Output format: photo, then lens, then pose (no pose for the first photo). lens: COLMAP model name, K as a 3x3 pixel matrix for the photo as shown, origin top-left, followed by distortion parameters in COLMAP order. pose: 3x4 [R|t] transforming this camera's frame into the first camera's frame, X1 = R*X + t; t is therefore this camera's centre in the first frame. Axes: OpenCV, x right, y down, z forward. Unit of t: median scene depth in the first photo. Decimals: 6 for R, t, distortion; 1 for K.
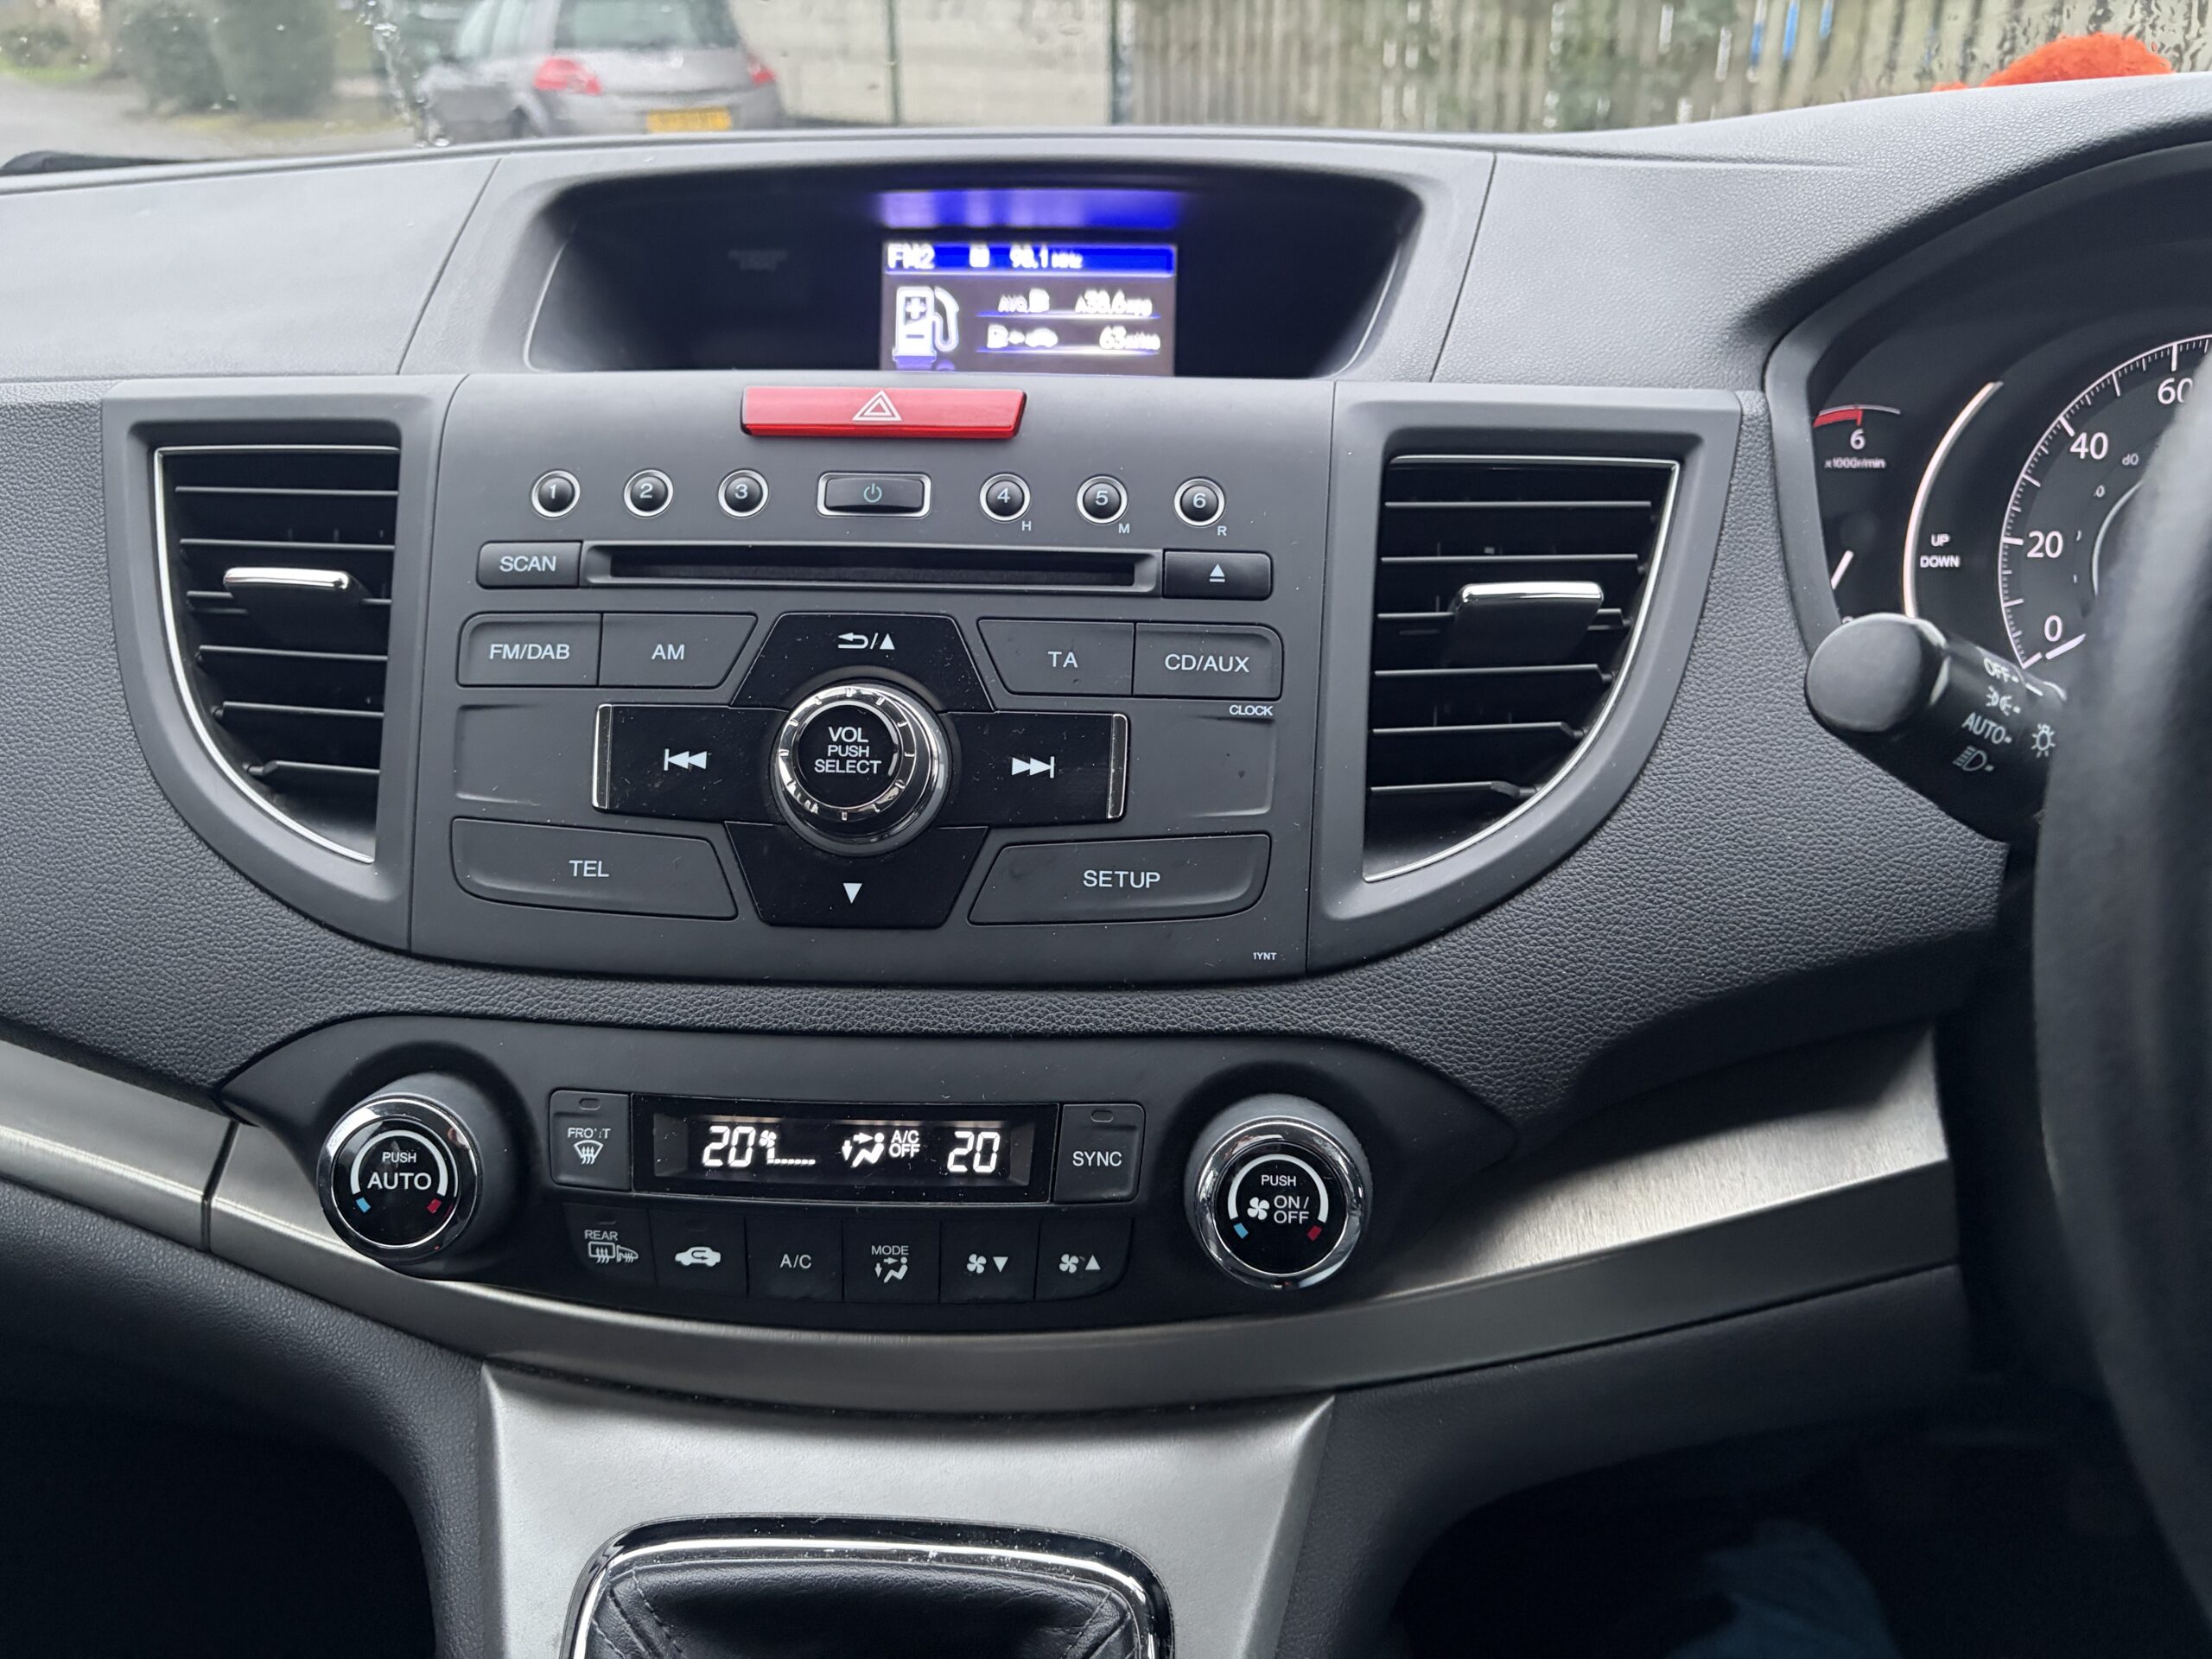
lens RADIAL K [[1798.3, 0, 1124.2], [0, 1798.3, 797.0], [0, 0, 1]] dist [0.016984, -0.005038]
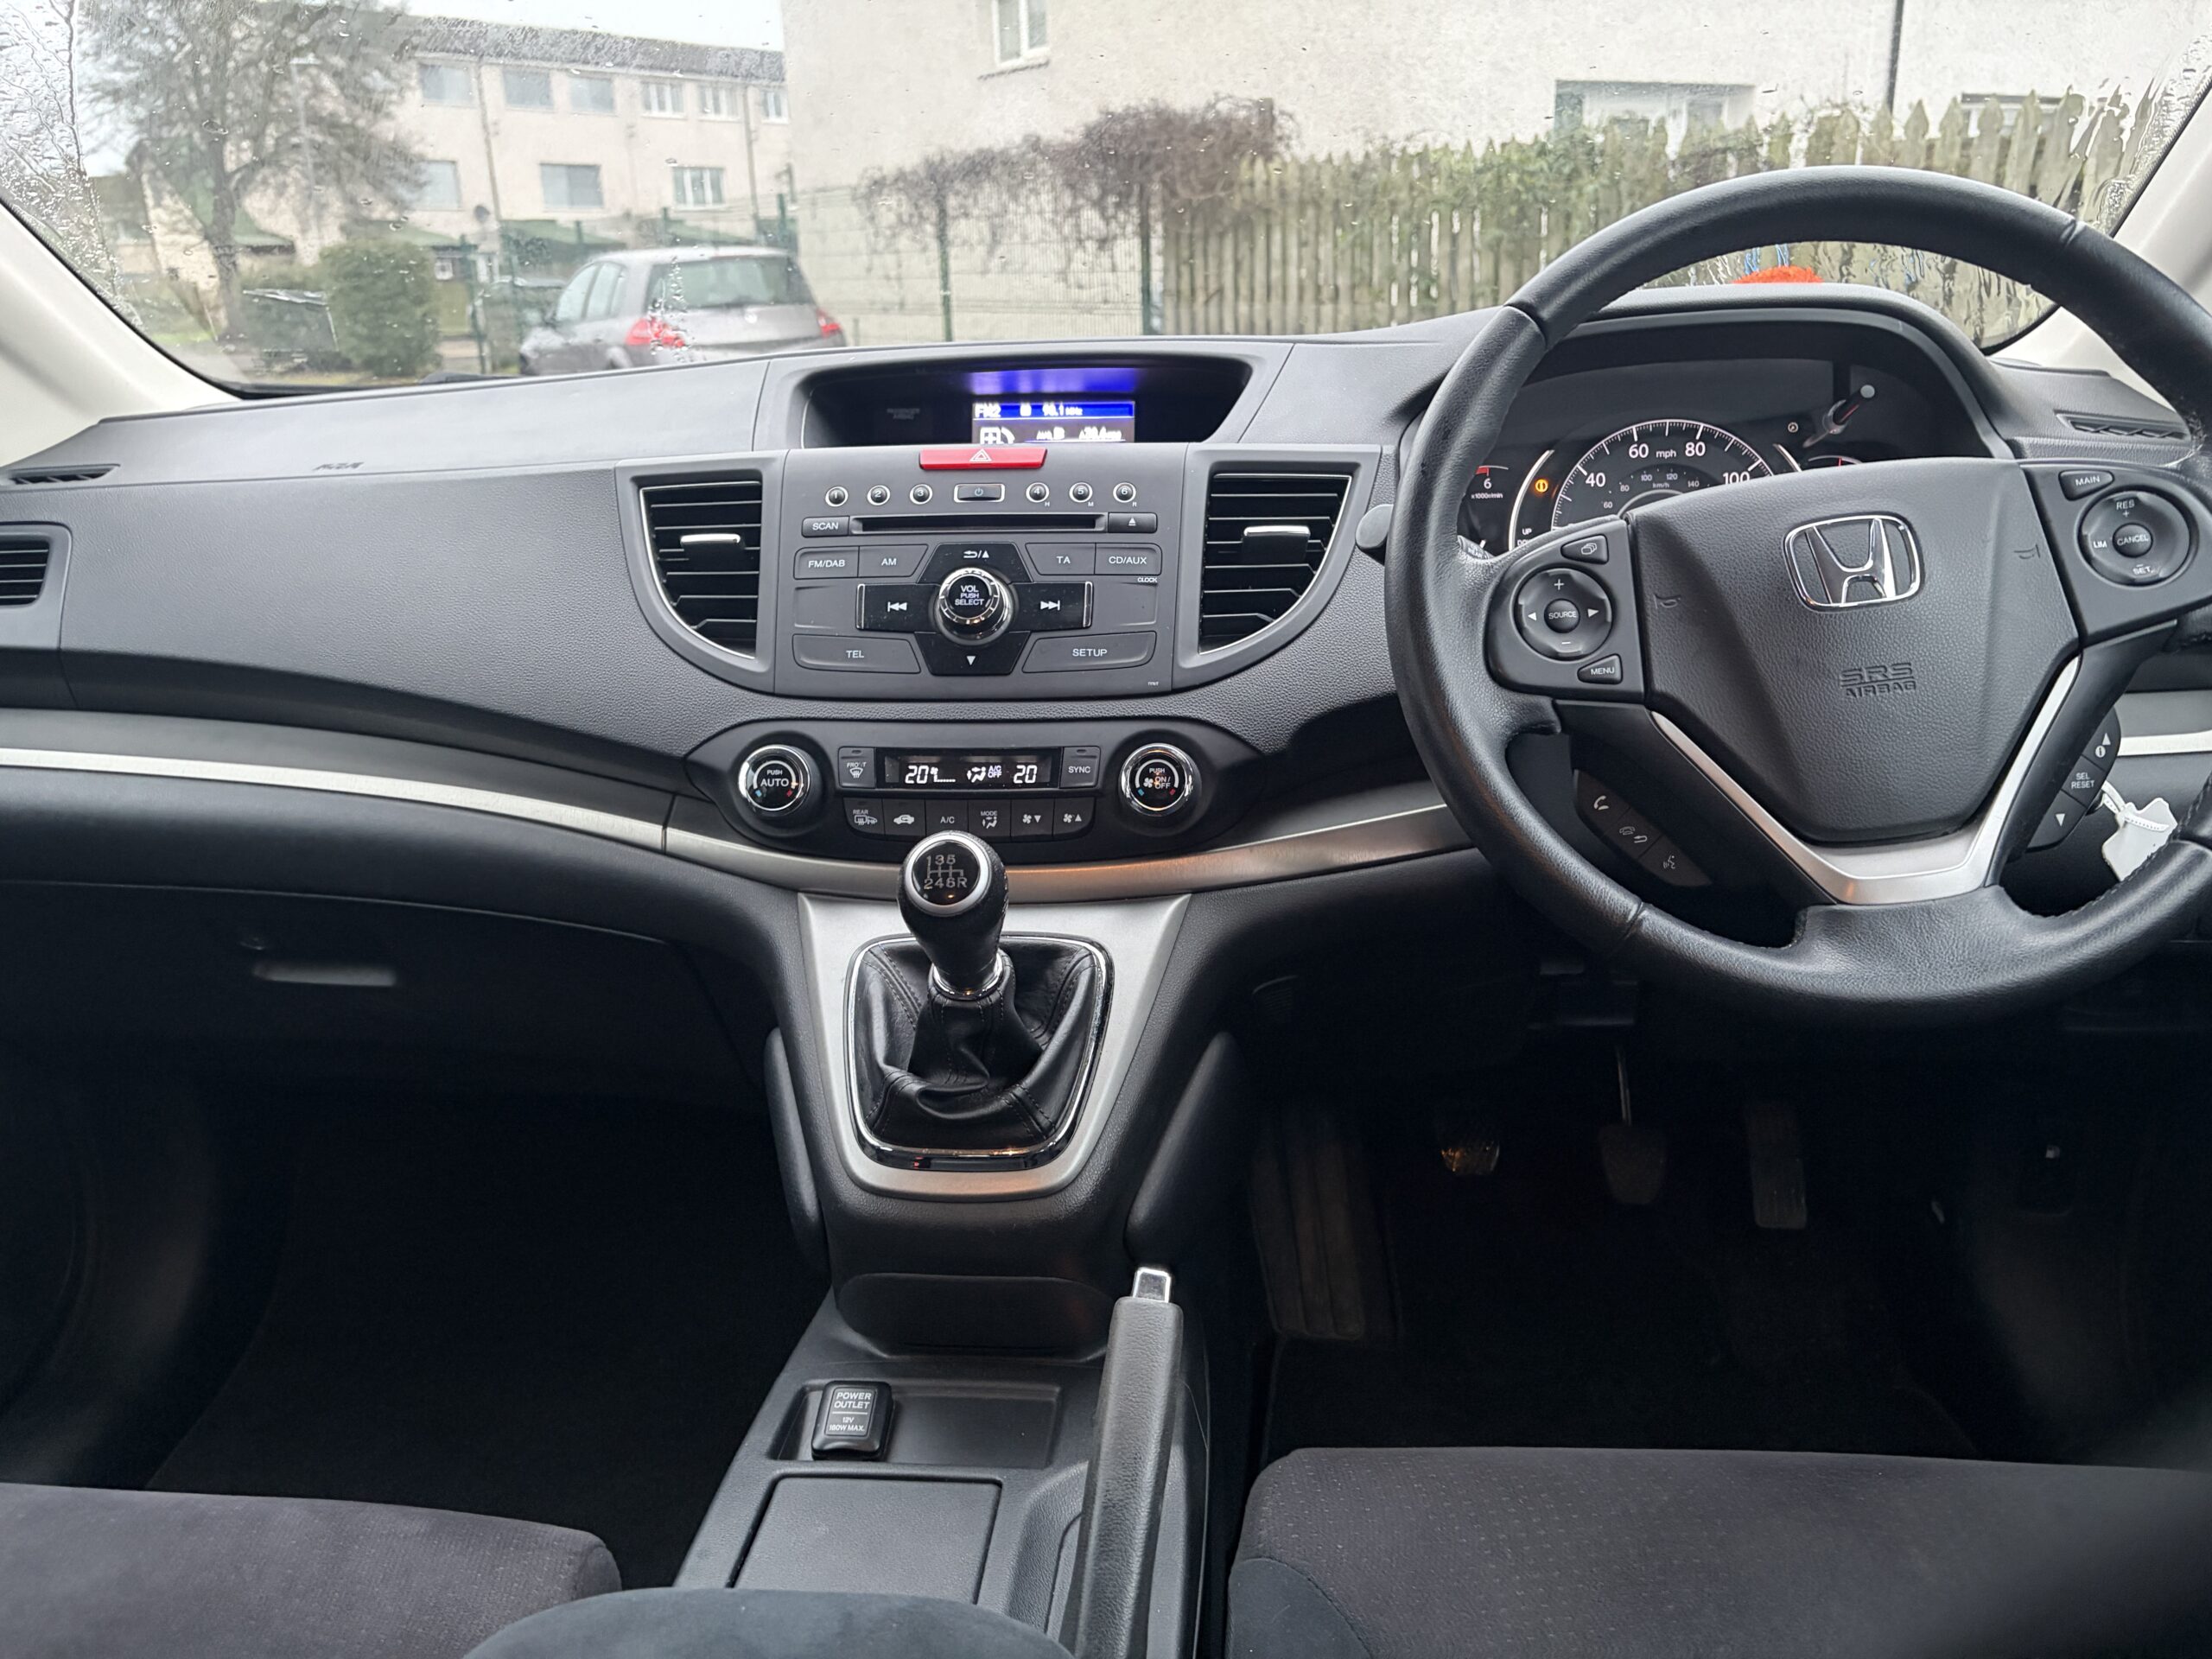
lens RADIAL K [[1755.2, 0, 1099.1], [0, 1755.2, 791.8], [0, 0, 1]] dist [0.049016, -0.013266]
pose [[0.999062, -0.017002, -0.039838, 0.089271], [0.012125, 0.992747, -0.119612, 0.456291], [0.041582, 0.119016, 0.992021, -1.096275]]
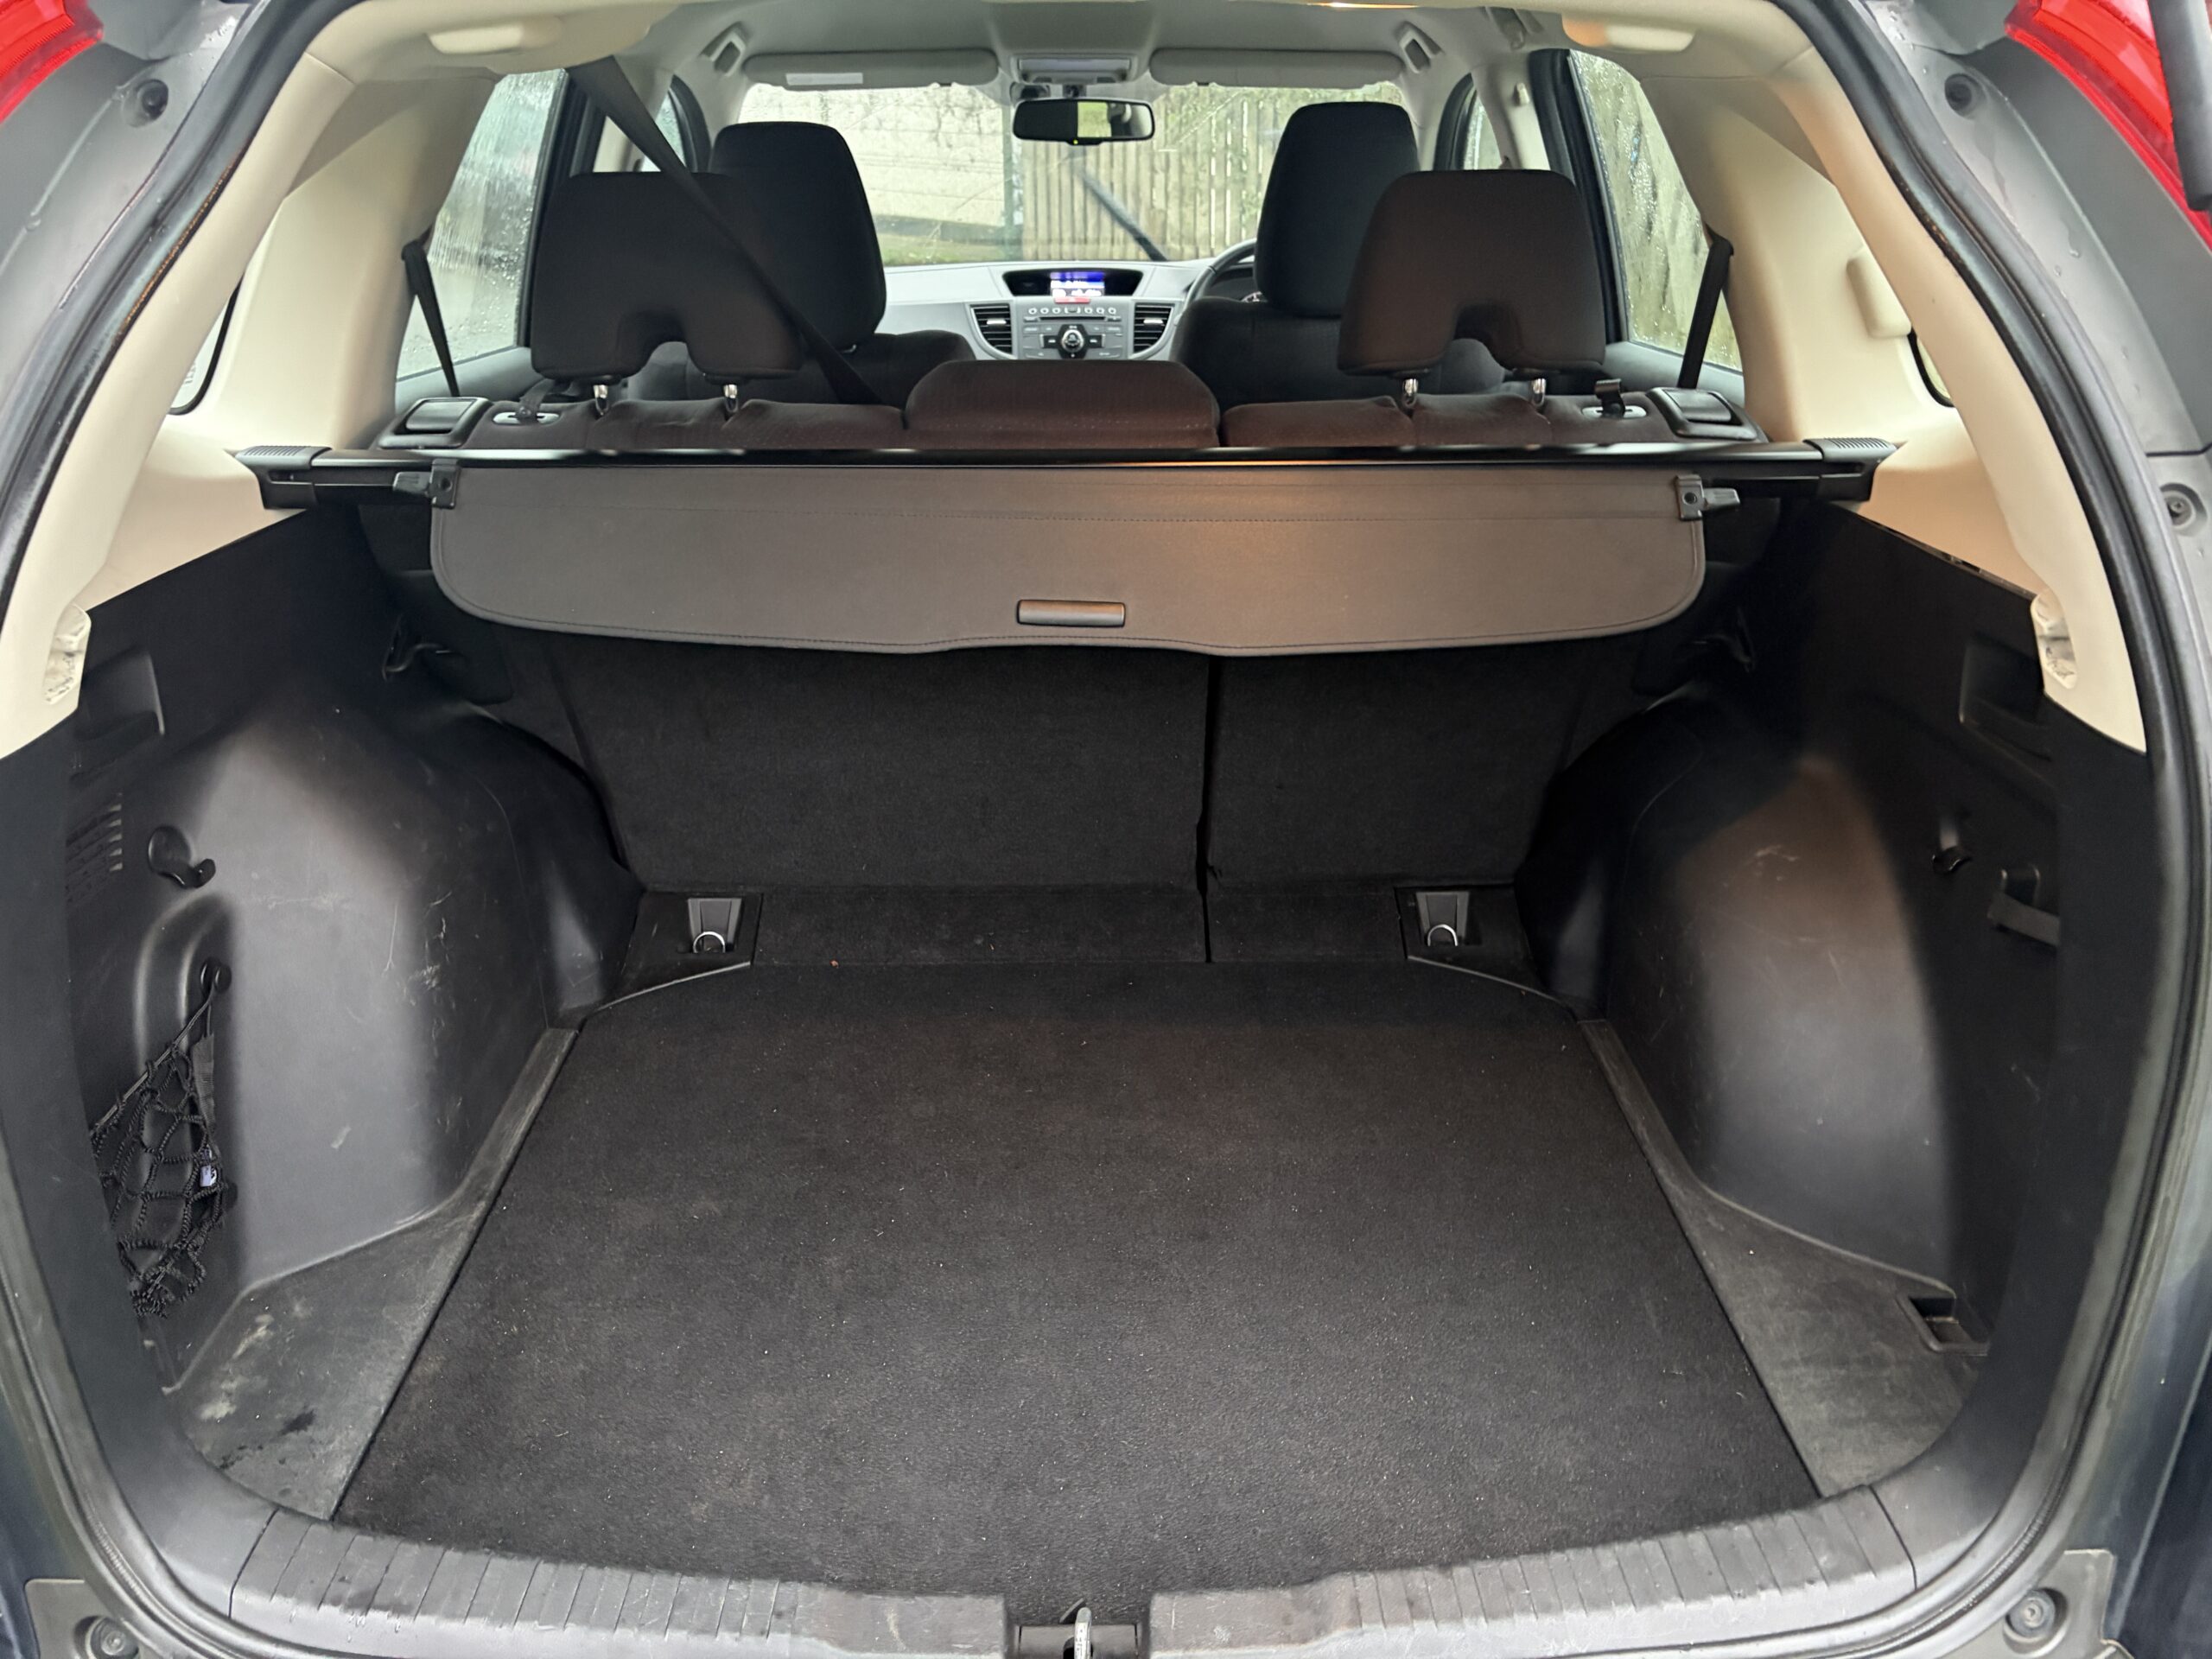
lens RADIAL K [[1685.9, 0, 1108.5], [0, 1685.9, 837.0], [0, 0, 1]] dist [0.030014, -0.006211]
pose [[0.997979, -0.021849, 0.059670, -0.483413], [0.021779, 0.999761, 0.001830, 2.203596], [-0.059696, -0.000527, 0.998216, -6.647573]]
